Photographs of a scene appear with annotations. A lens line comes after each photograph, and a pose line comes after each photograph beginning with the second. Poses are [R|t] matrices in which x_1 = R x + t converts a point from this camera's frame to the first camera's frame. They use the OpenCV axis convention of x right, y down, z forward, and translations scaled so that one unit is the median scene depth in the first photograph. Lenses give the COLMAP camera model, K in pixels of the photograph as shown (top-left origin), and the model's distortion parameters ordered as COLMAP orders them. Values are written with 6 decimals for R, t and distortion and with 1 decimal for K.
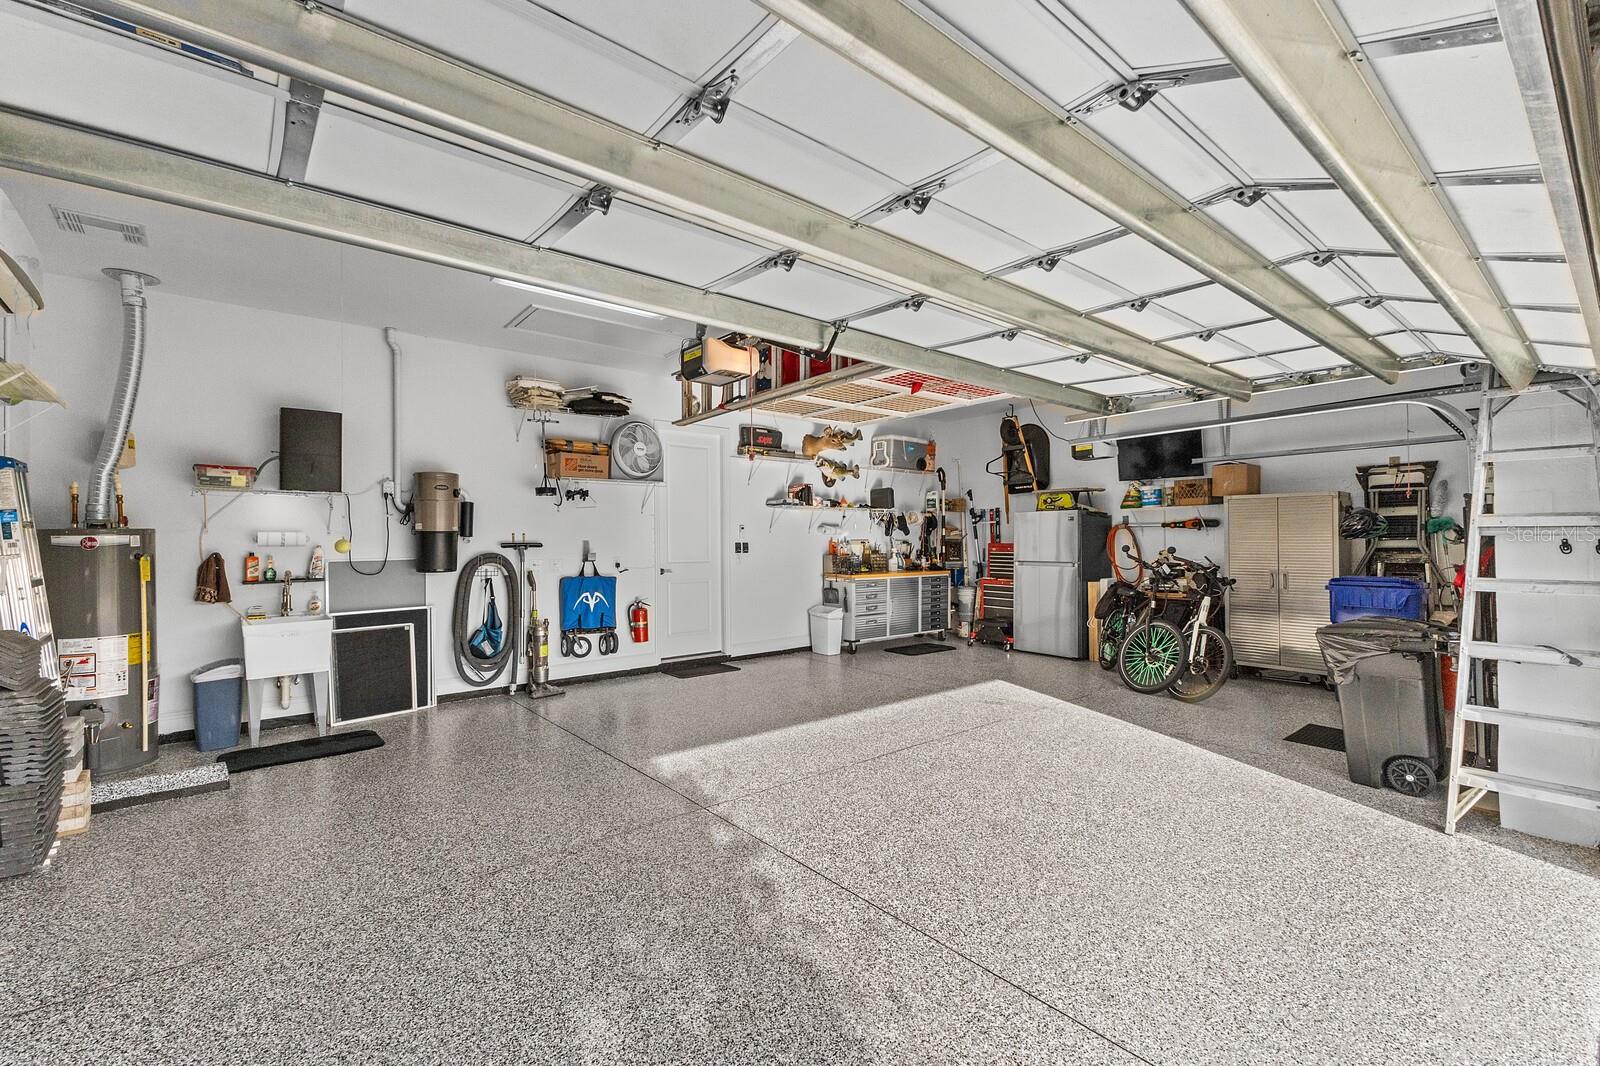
lens RADIAL K [[687.8, 0, 802.2], [0, 687.8, 532.8], [0, 0, 1]] dist [0.011917, -0.000859]
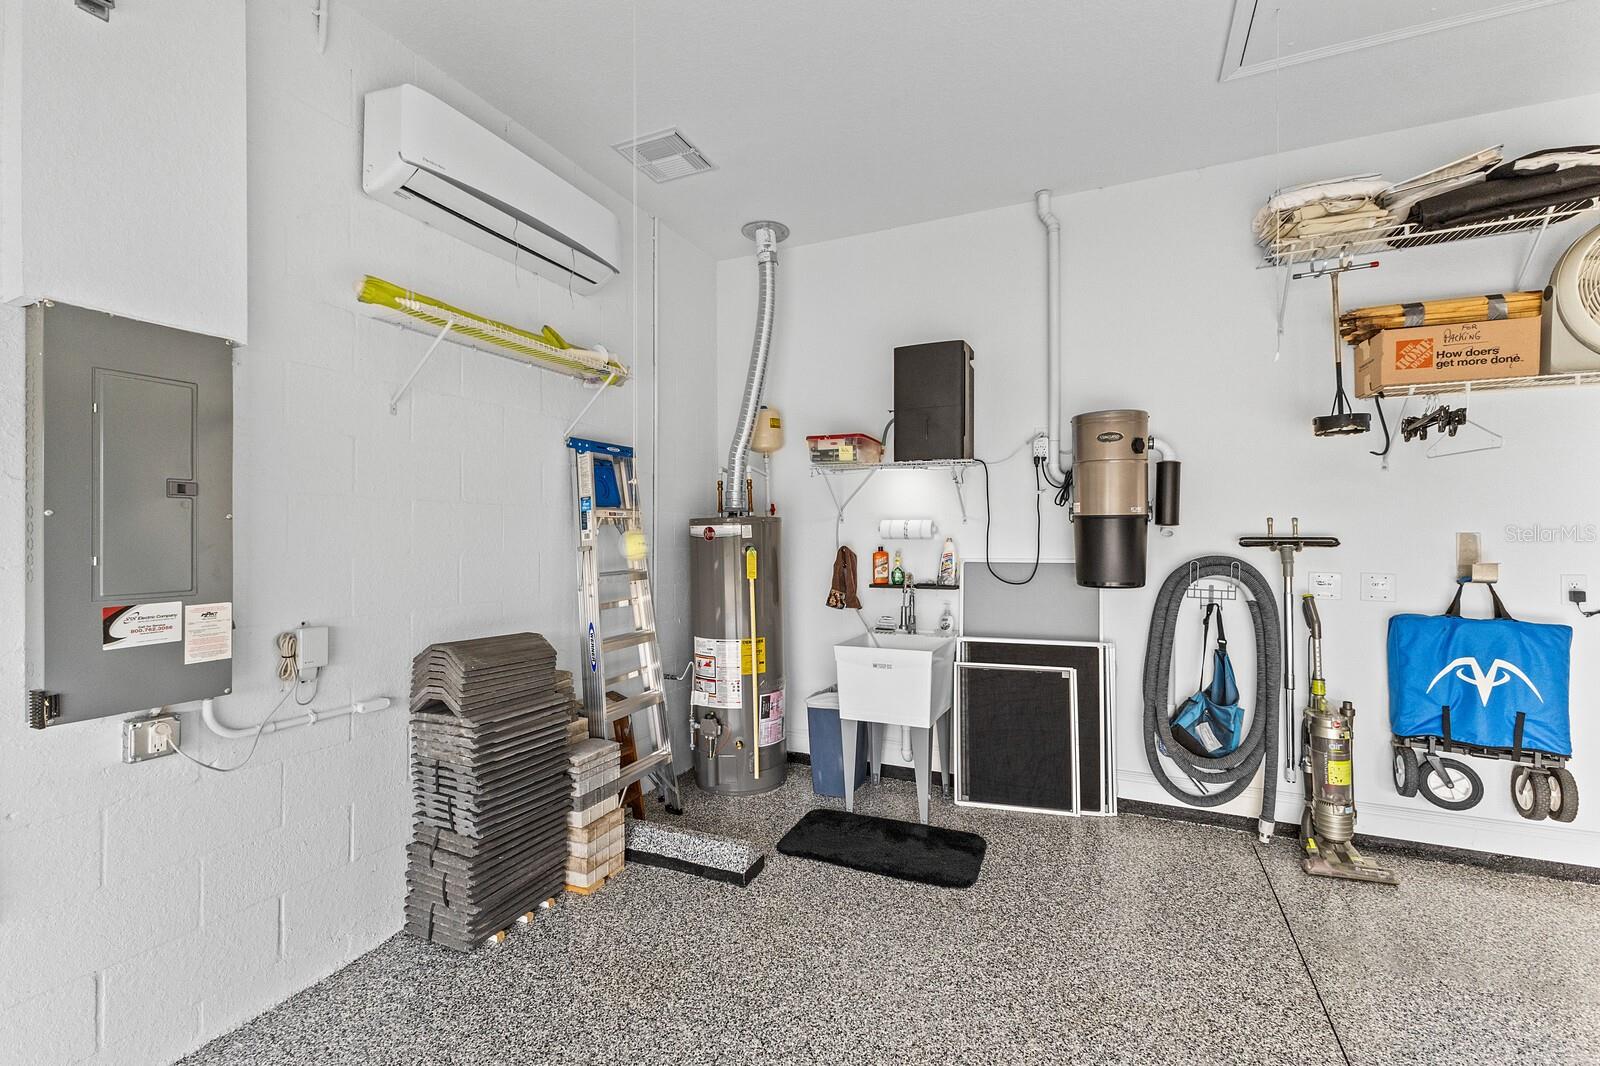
lens RADIAL K [[687.8, 0, 802.2], [0, 687.8, 532.8], [0, 0, 1]] dist [0.011917, -0.000859]
pose [[0.432244, 0.005135, -0.901742, -0.119034], [0.007760, 0.999926, 0.009414, 0.004292], [0.901723, -0.011067, 0.432172, 0.505149]]
